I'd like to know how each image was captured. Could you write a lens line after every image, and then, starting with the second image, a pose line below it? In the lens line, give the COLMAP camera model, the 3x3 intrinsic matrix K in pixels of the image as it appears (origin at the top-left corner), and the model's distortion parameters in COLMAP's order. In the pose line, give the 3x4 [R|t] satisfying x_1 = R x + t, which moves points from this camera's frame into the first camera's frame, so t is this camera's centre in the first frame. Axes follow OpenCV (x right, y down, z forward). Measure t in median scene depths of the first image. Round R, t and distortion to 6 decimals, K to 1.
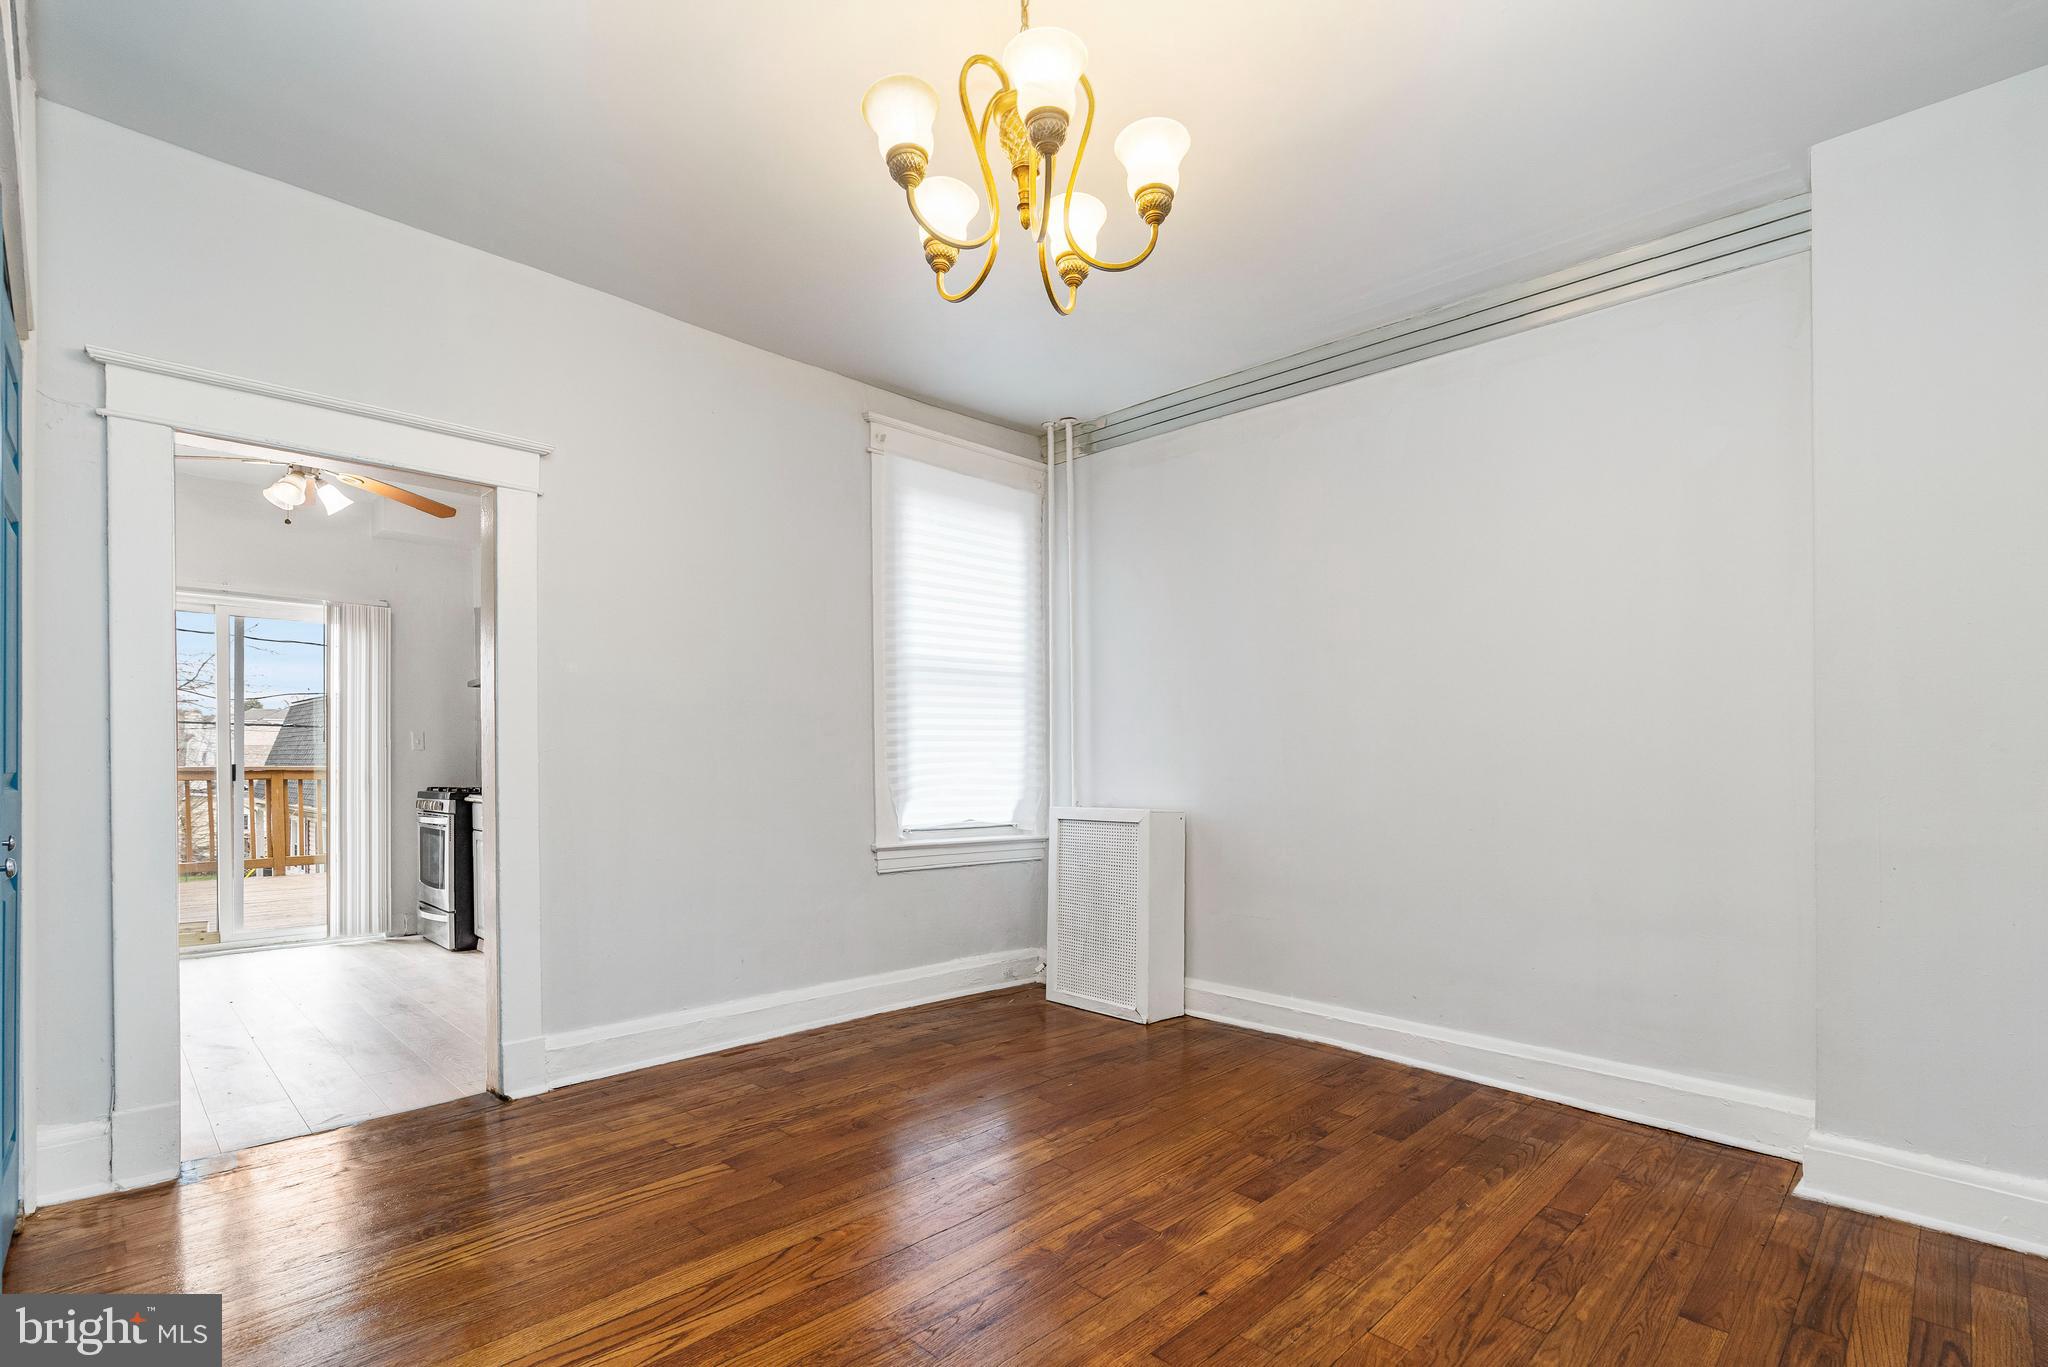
lens RADIAL K [[953.1, 0, 1023.2], [0, 953.1, 761.6], [0, 0, 1]] dist [-0.004040, 0.000336]
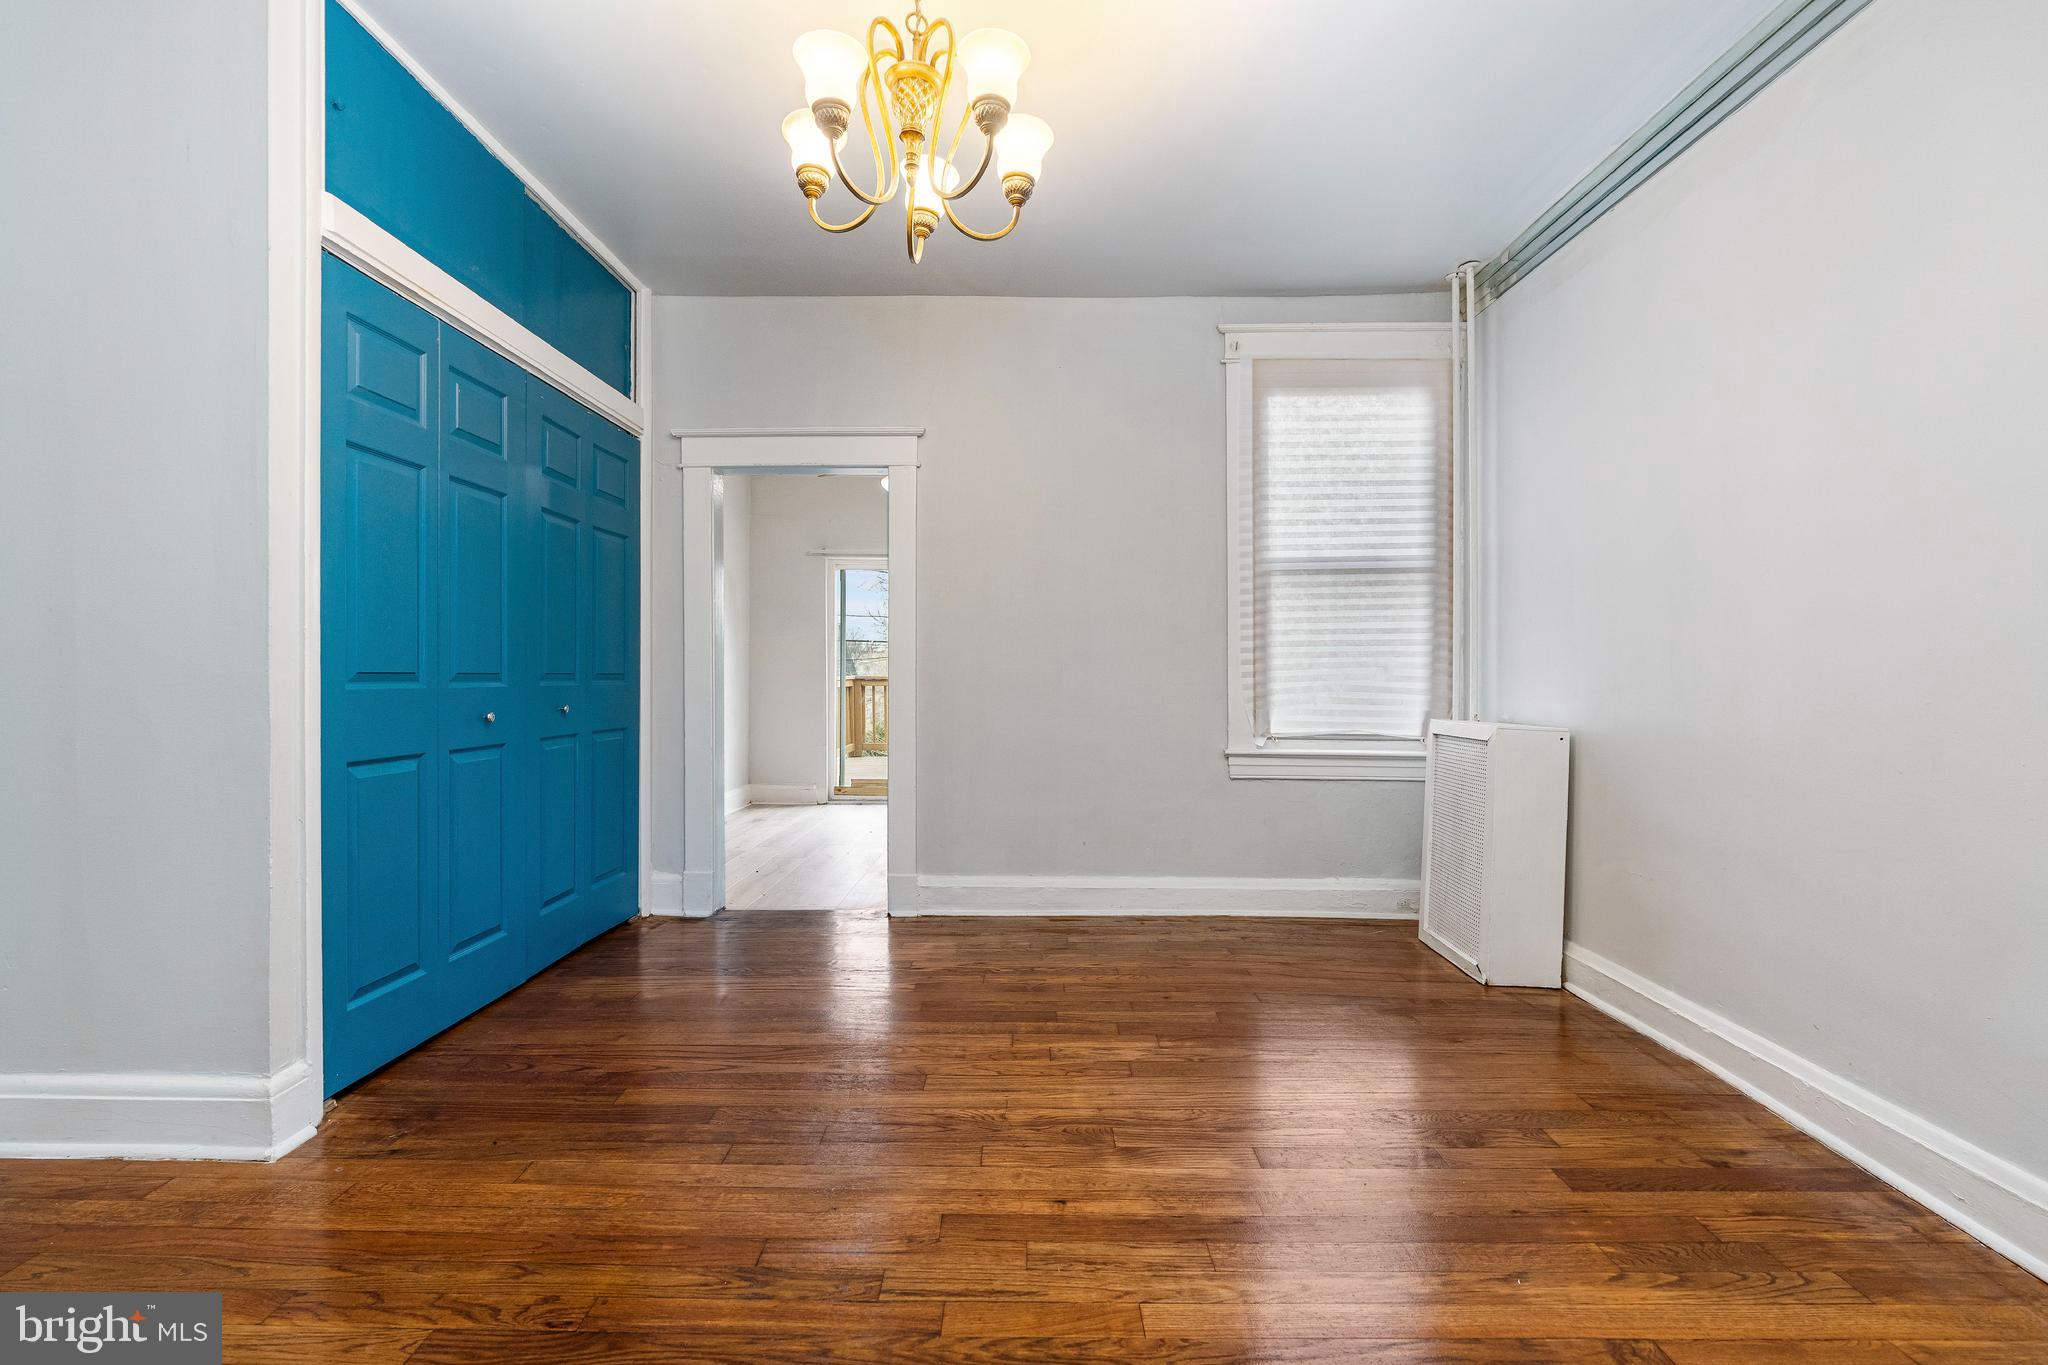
lens RADIAL K [[943.4, 0, 1024.0], [0, 943.4, 682.5], [0, 0, 1]] dist [-0.004135, 0.002021]
pose [[0.699679, 0.005658, -0.714435, 0.452671], [-0.000576, 0.999973, 0.007356, 0.009022], [0.714457, -0.004735, 0.699663, 0.157451]]
